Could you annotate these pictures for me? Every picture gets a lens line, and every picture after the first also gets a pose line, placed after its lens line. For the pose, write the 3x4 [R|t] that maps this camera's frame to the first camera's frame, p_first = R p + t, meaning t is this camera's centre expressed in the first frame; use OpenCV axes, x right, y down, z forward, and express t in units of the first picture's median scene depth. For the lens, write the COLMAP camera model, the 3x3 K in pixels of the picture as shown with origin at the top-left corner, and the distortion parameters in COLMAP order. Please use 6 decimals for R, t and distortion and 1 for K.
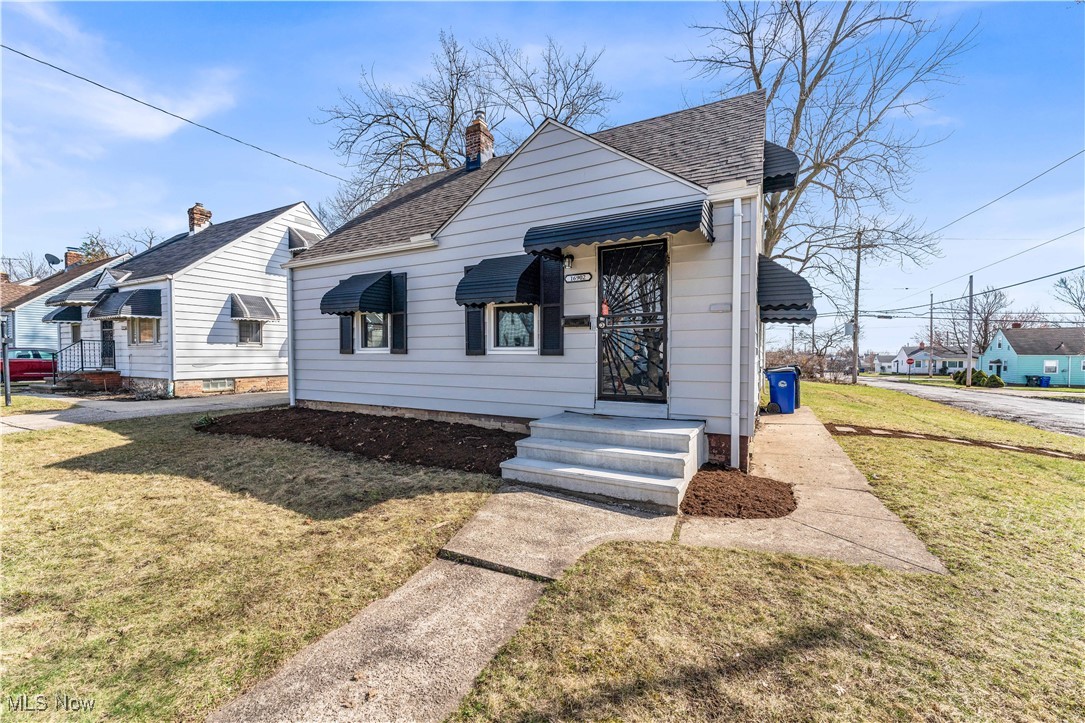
lens RADIAL K [[420.4, 0, 552.6], [0, 420.4, 360.8], [0, 0, 1]] dist [0.001111, -0.000610]
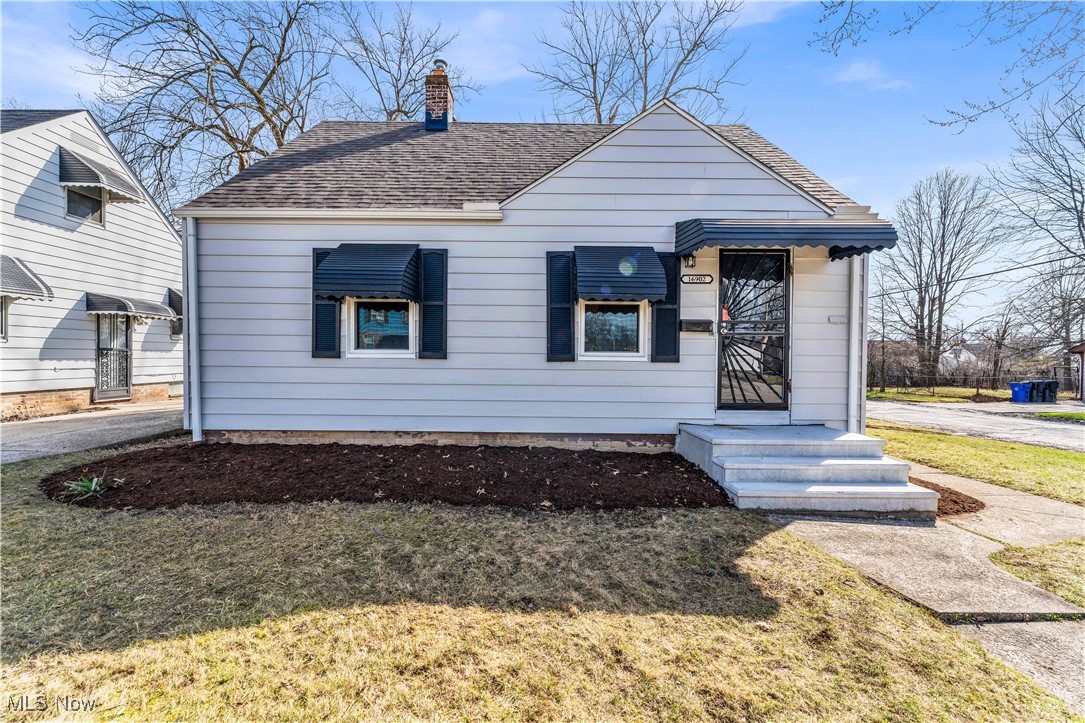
lens RADIAL K [[420.4, 0, 547.8], [0, 420.4, 364.0], [0, 0, 1]] dist [0.001111, -0.000610]
pose [[0.889242, 0.000885, 0.457437, -0.587303], [-0.001017, 0.999999, 0.000043, -0.008653], [-0.457437, -0.000504, 0.889242, 0.291153]]
